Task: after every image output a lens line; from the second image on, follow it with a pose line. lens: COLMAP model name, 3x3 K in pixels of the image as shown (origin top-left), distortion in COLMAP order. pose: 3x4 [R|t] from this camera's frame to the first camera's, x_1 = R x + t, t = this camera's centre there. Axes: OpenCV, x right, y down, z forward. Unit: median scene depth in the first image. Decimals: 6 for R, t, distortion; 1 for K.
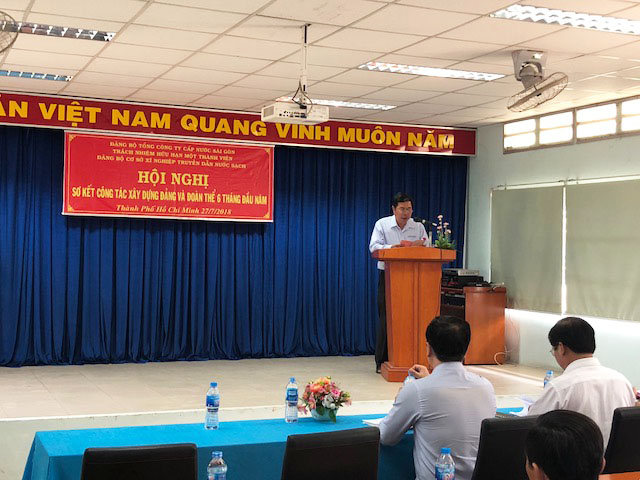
lens RADIAL K [[946.4, 0, 320.0], [0, 946.4, 240.0], [0, 0, 1]] dist [0.228200, -1.010552]
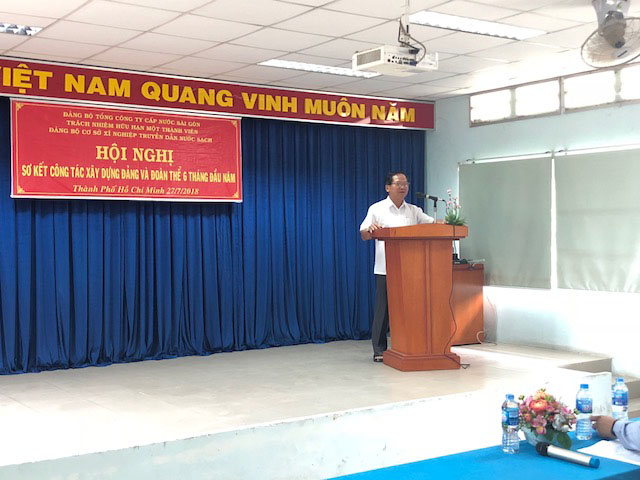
lens RADIAL K [[869.5, 0, 320.0], [0, 869.5, 240.0], [0, 0, 1]] dist [0.190054, -0.696483]
pose [[0.978346, -0.030456, 0.204721, -0.155135], [0.026672, 0.999419, 0.021220, 0.001913], [-0.205248, -0.015300, 0.978590, 0.171196]]
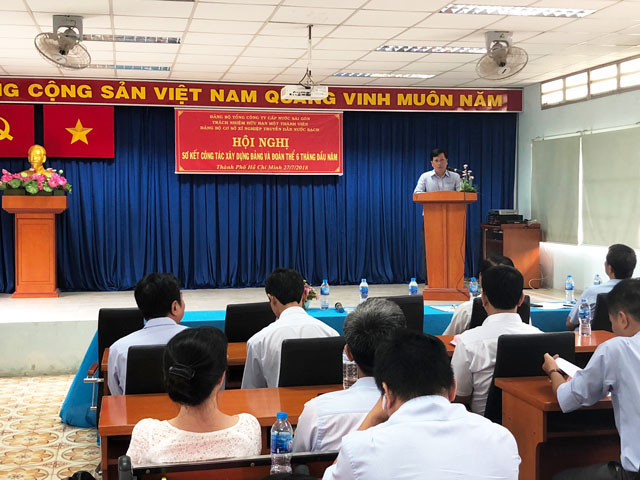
lens RADIAL K [[909.7, 0, 320.0], [0, 909.7, 240.0], [0, 0, 1]] dist [0.214573, -0.855469]
pose [[0.982116, -0.016809, -0.187527, 0.146347], [0.026094, 0.998547, 0.047155, 0.009403], [0.186462, -0.051205, 0.981127, -0.172556]]
